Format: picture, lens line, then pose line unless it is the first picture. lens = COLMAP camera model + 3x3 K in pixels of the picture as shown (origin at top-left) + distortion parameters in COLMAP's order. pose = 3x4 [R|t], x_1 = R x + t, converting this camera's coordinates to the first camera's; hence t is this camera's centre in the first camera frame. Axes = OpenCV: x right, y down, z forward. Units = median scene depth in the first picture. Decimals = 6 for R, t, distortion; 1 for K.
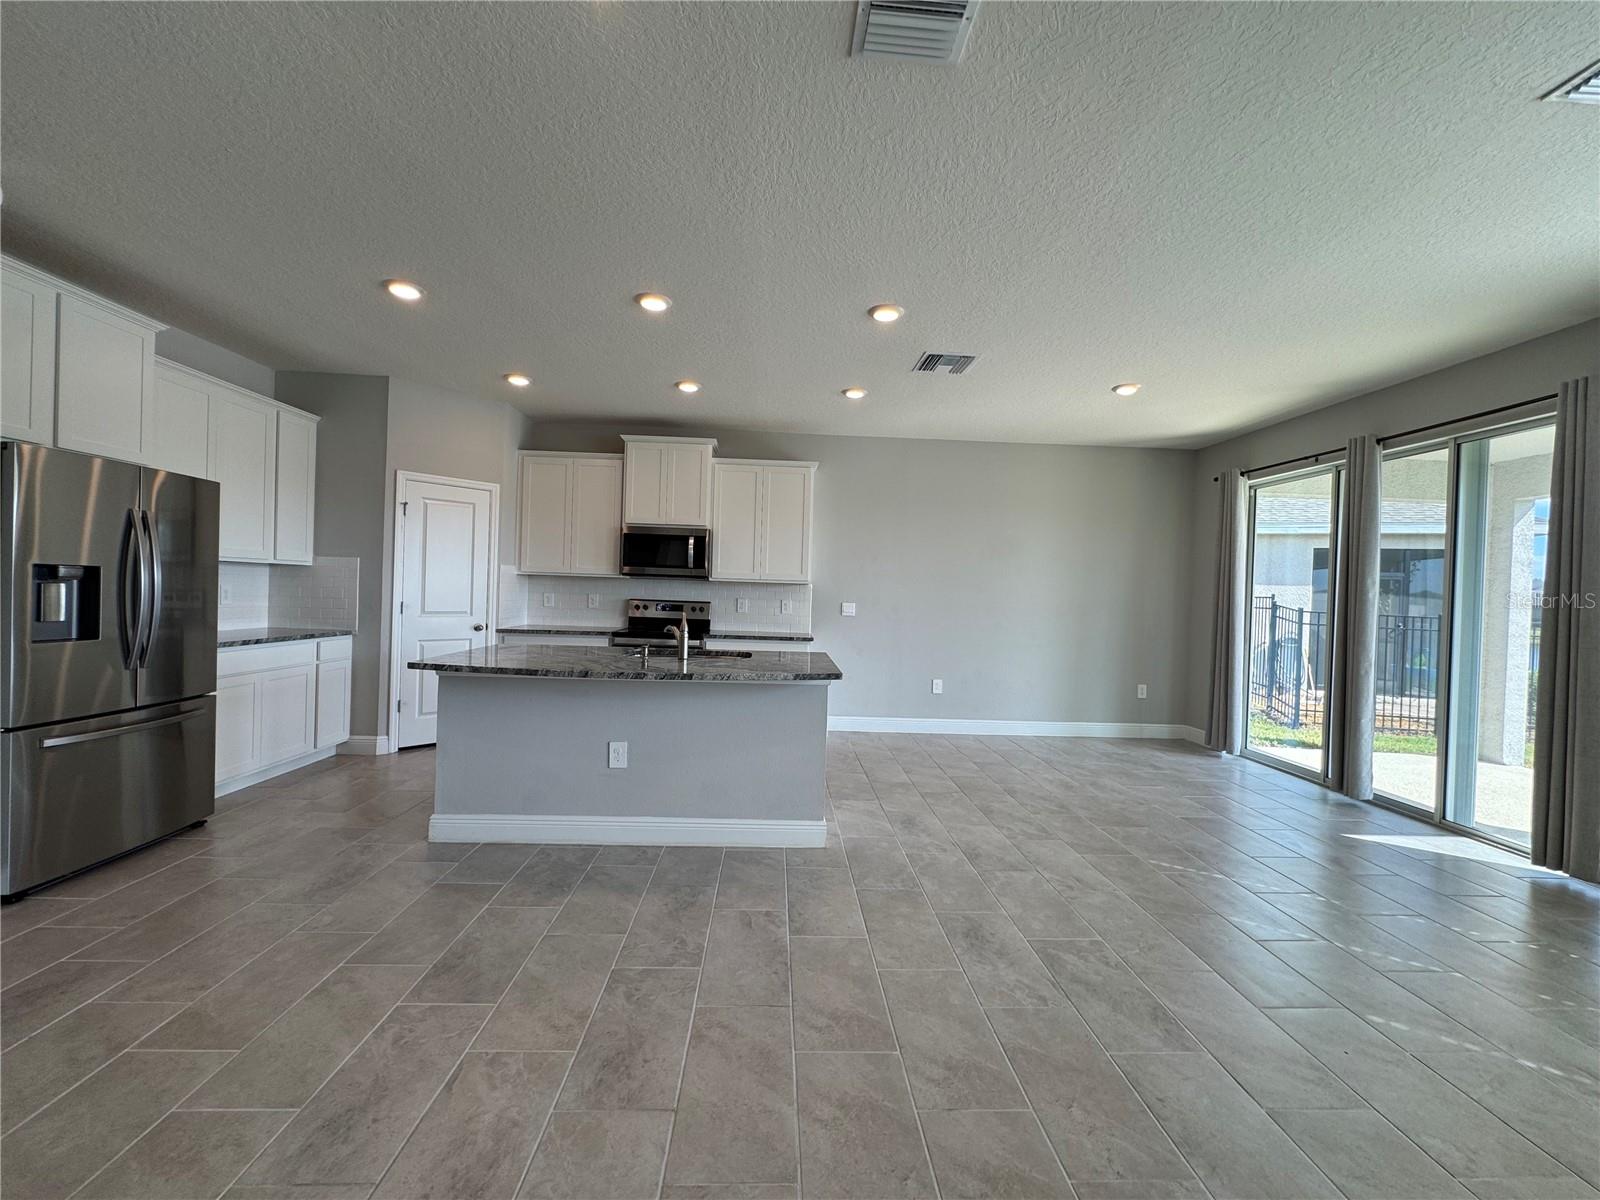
lens RADIAL K [[638.9, 0, 800.1], [0, 638.9, 595.8], [0, 0, 1]] dist [-0.002018, -0.000043]
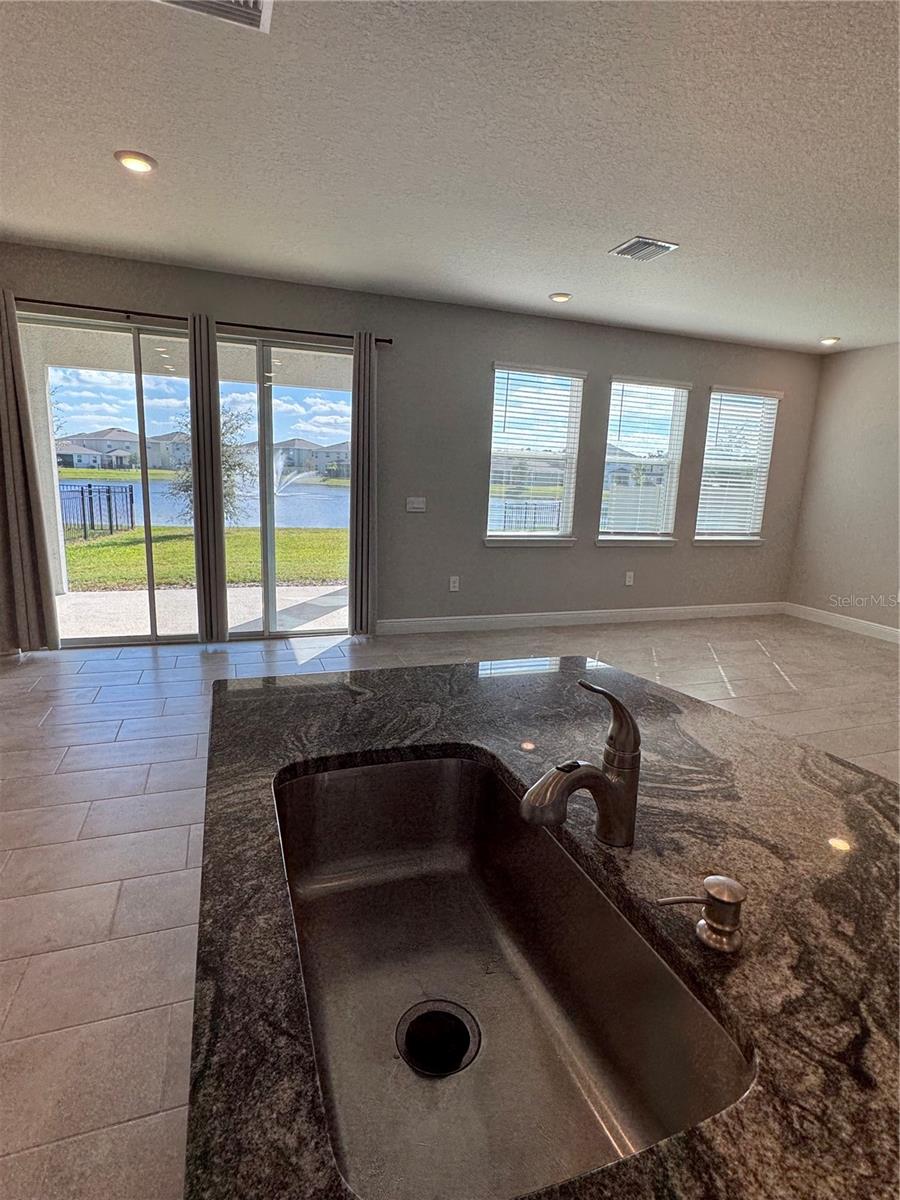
lens RADIAL K [[619.8, 0, 453.5], [0, 619.8, 598.1], [0, 0, 1]] dist [-0.003164, 0.001921]
pose [[-0.301305, -0.229921, 0.925393, -0.281138], [-0.043022, 0.972783, 0.227688, -0.039080], [-0.952557, 0.028791, -0.302996, 0.847352]]
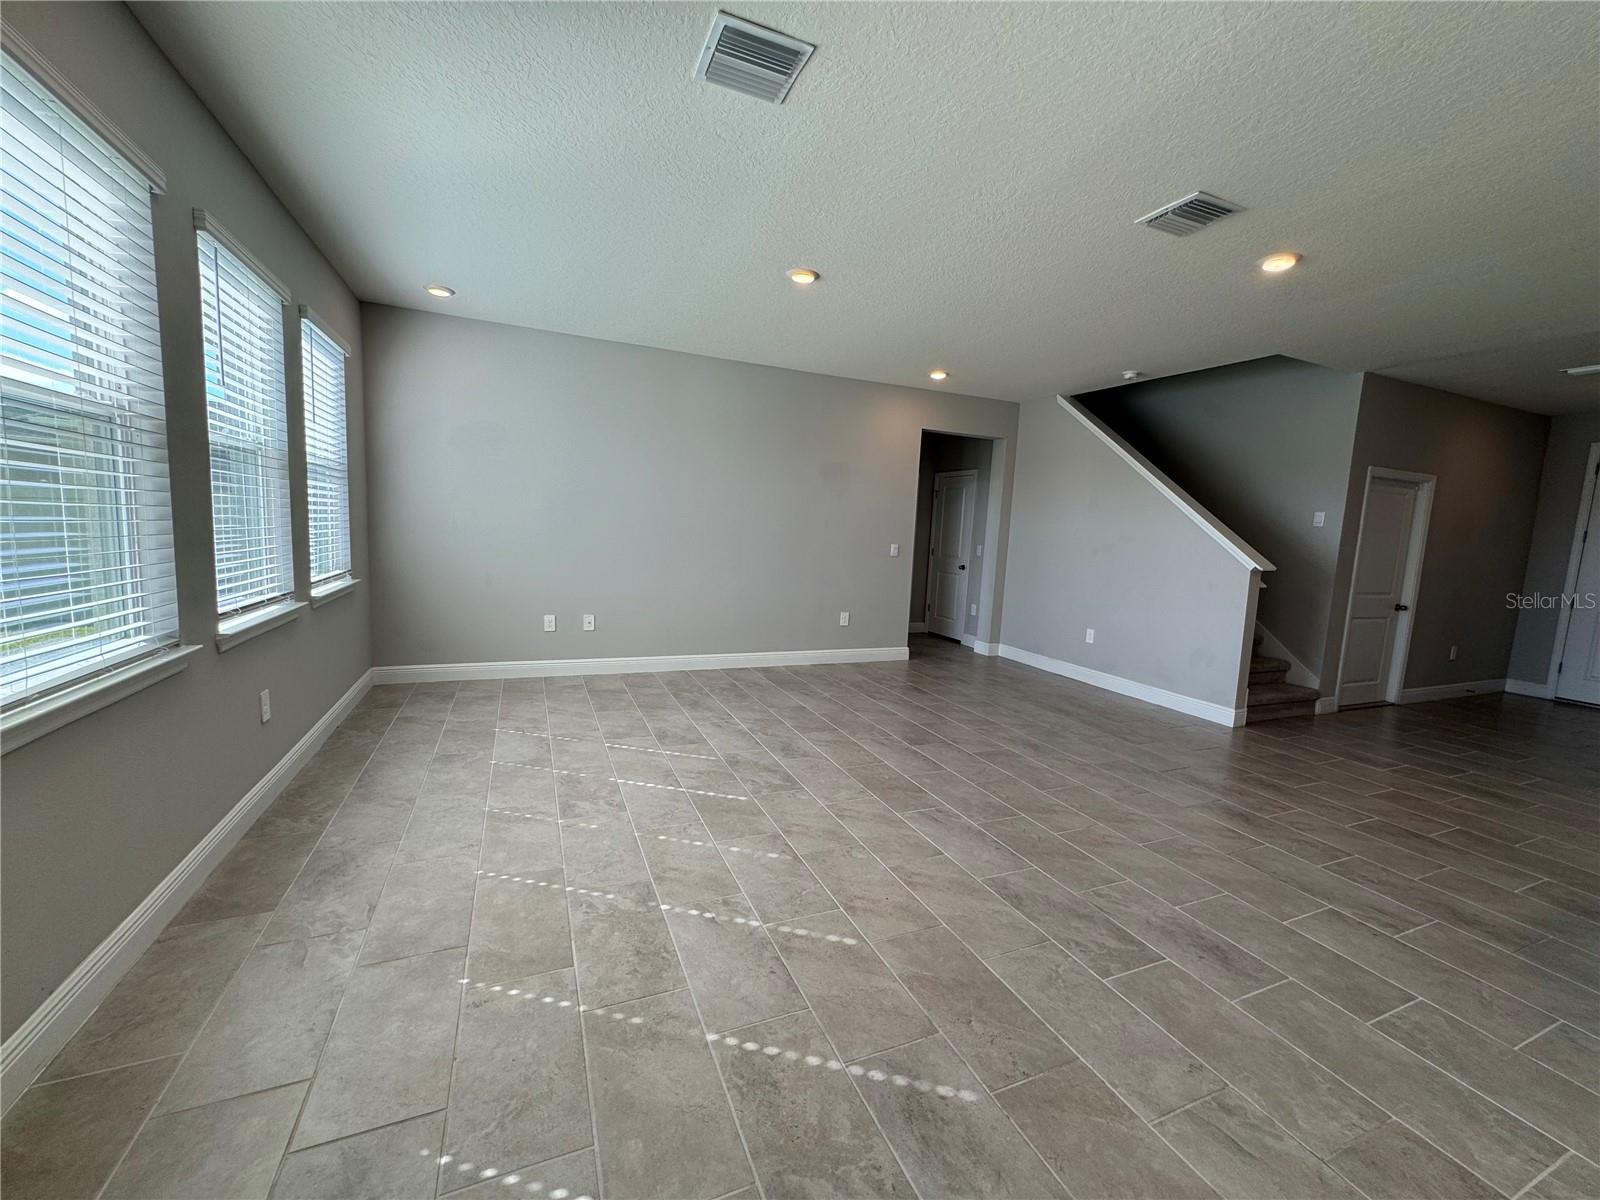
lens RADIAL K [[638.9, 0, 804.3], [0, 638.9, 597.7], [0, 0, 1]] dist [-0.000743, 0.000401]
pose [[-0.930376, -0.036921, -0.364742, 0.595807], [-0.080592, 0.991176, 0.105241, 0.000709], [0.357638, 0.127309, -0.925142, 0.812454]]
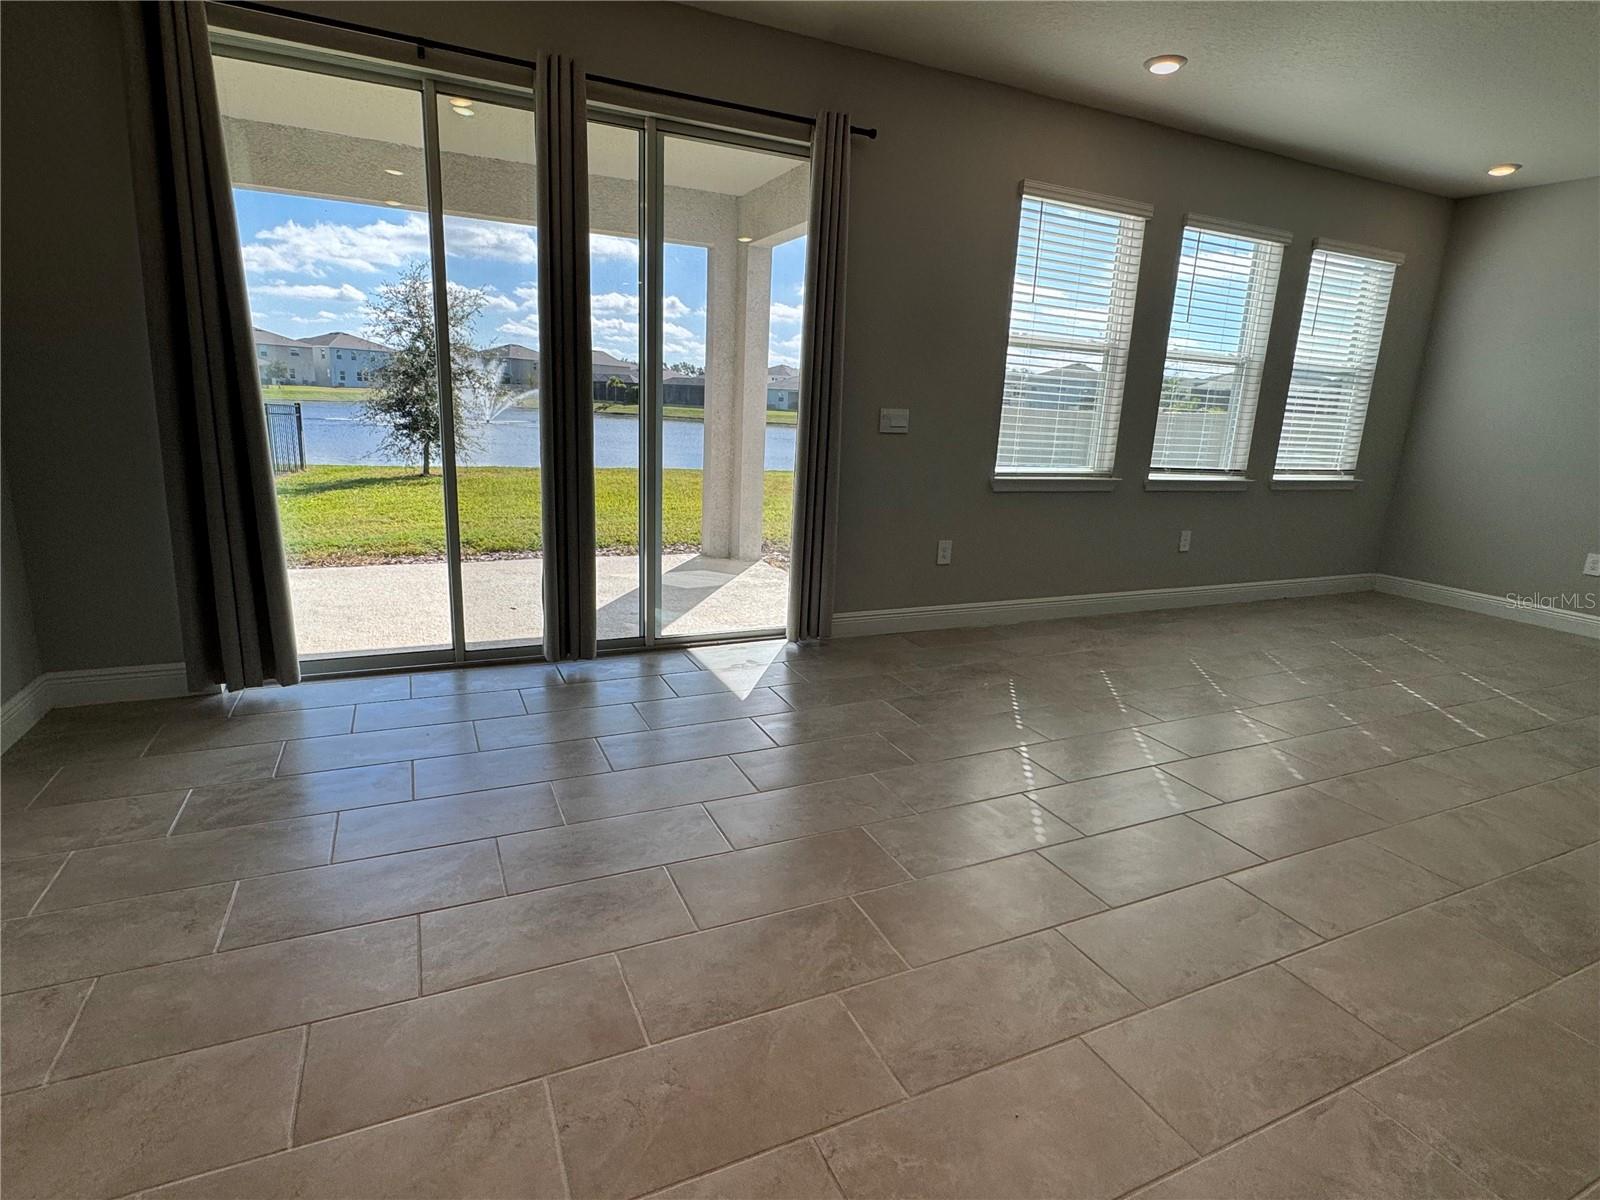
lens RADIAL K [[826.4, 0, 802.4], [0, 826.4, 601.7], [0, 0, 1]] dist [-0.003164, 0.001921]
pose [[-0.386938, -0.266194, 0.882848, 0.018126], [-0.052863, 0.962255, 0.266968, 0.010228], [-0.920589, 0.056629, -0.386404, 1.019714]]
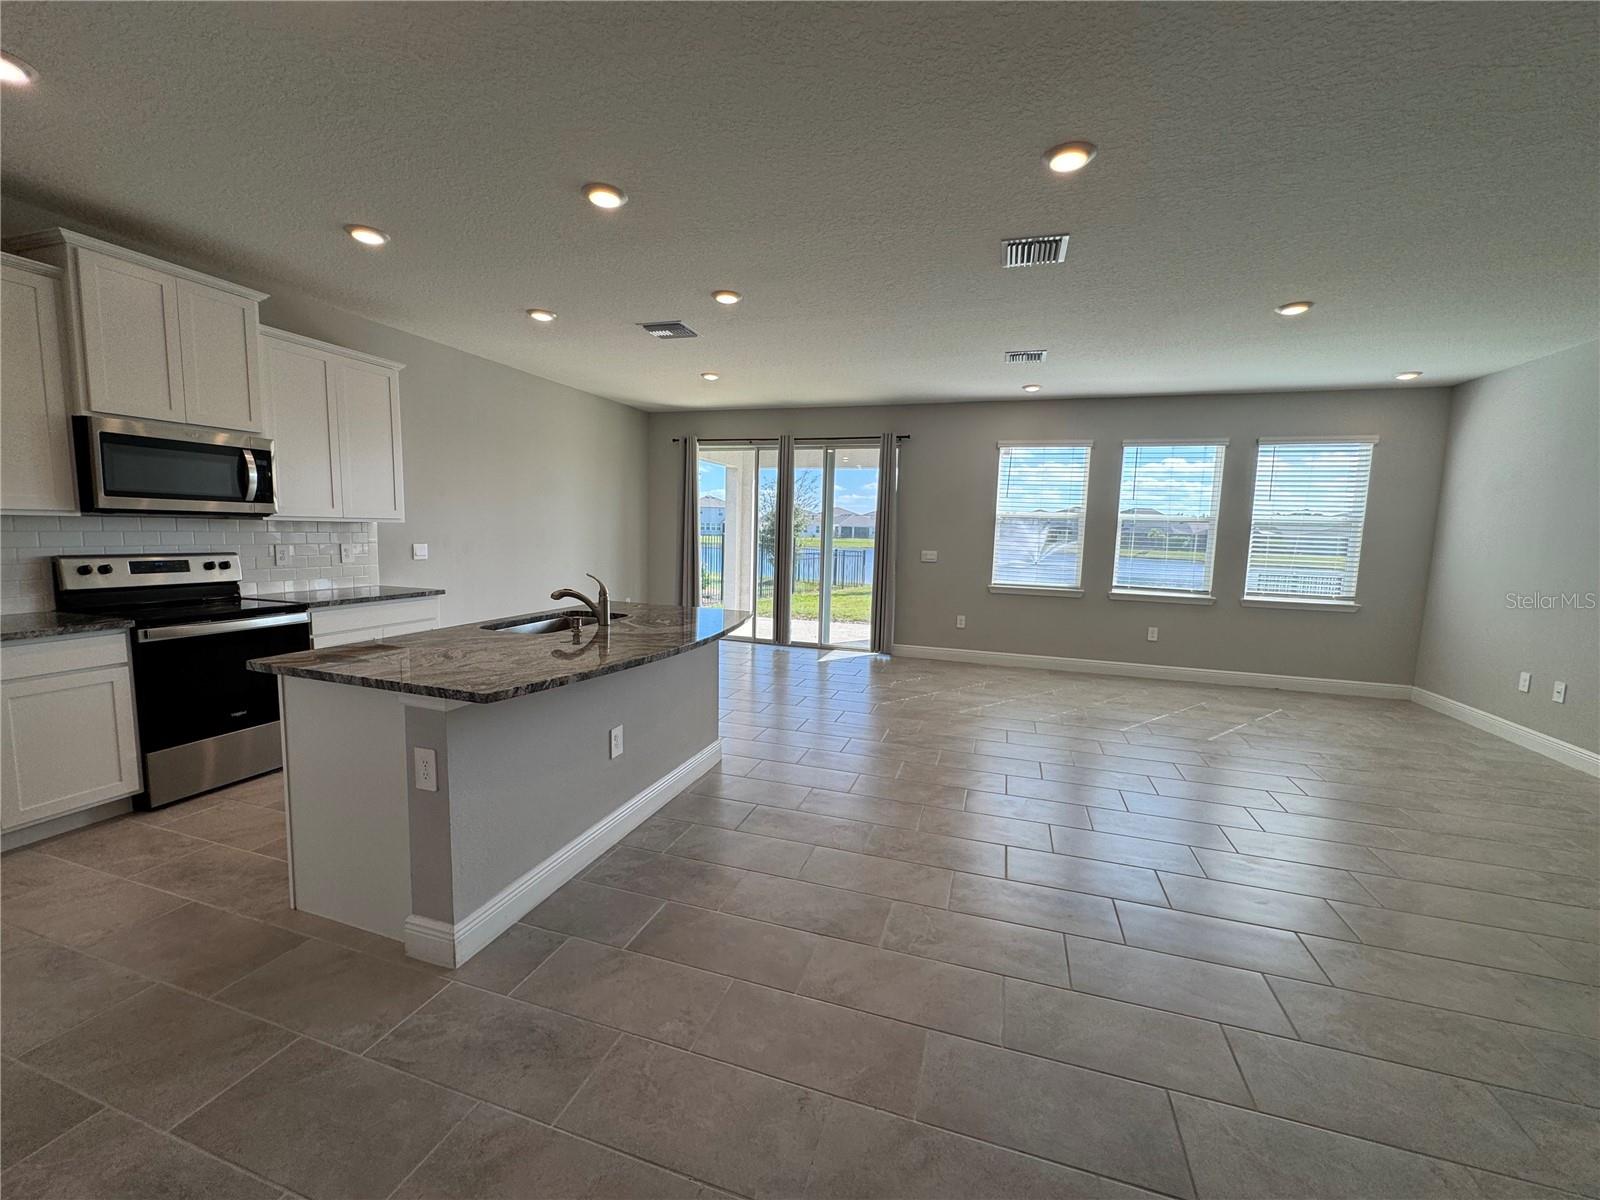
lens RADIAL K [[638.9, 0, 800.1], [0, 638.9, 595.8], [0, 0, 1]] dist [-0.002018, -0.000043]
pose [[0.346929, -0.121020, 0.930051, -0.681956], [-0.011282, 0.991030, 0.133164, -0.048323], [-0.937823, -0.056691, 0.342452, 0.326164]]
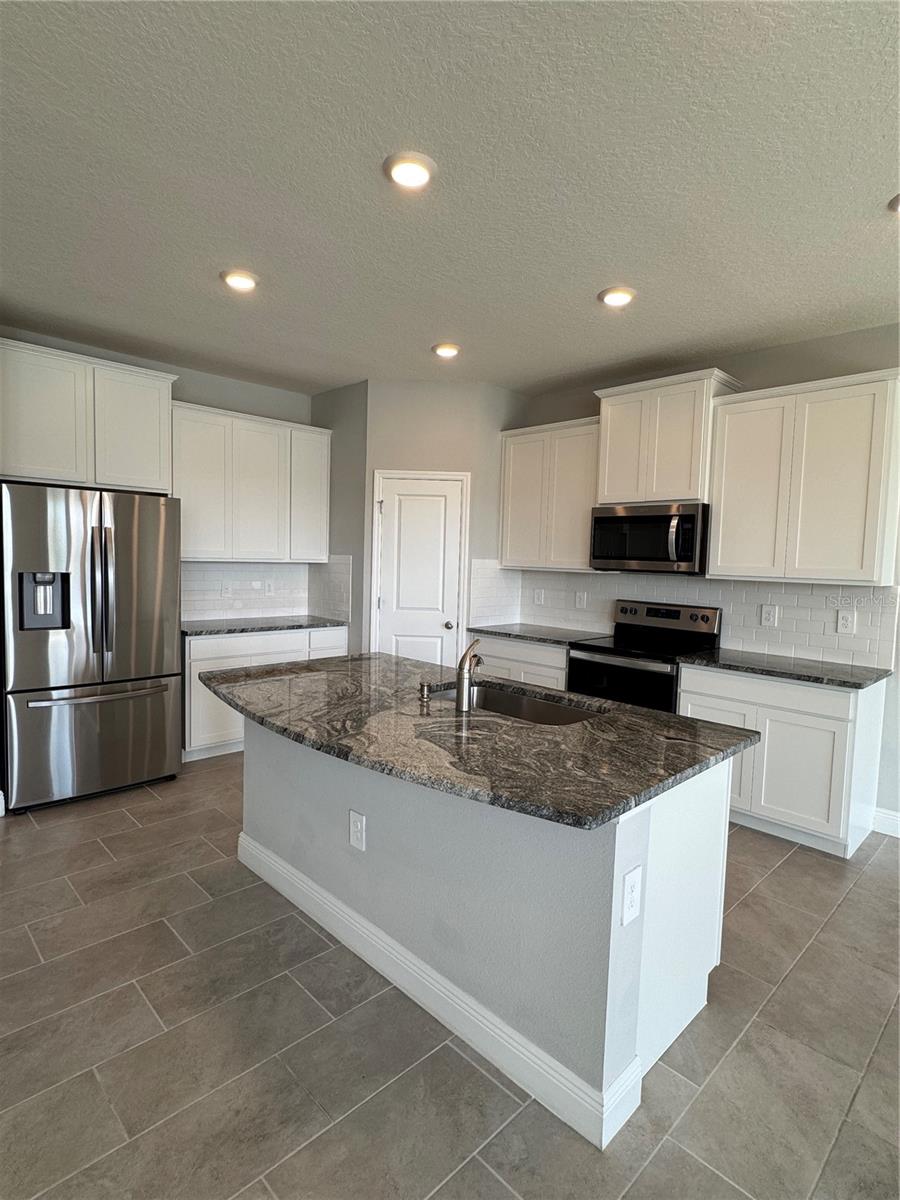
lens RADIAL K [[619.8, 0, 453.5], [0, 619.8, 598.1], [0, 0, 1]] dist [-0.003164, 0.001921]
pose [[0.671674, 0.036423, -0.739951, 0.207244], [-0.012053, 0.999196, 0.038243, -0.029861], [0.740749, -0.016768, 0.671573, 0.421201]]
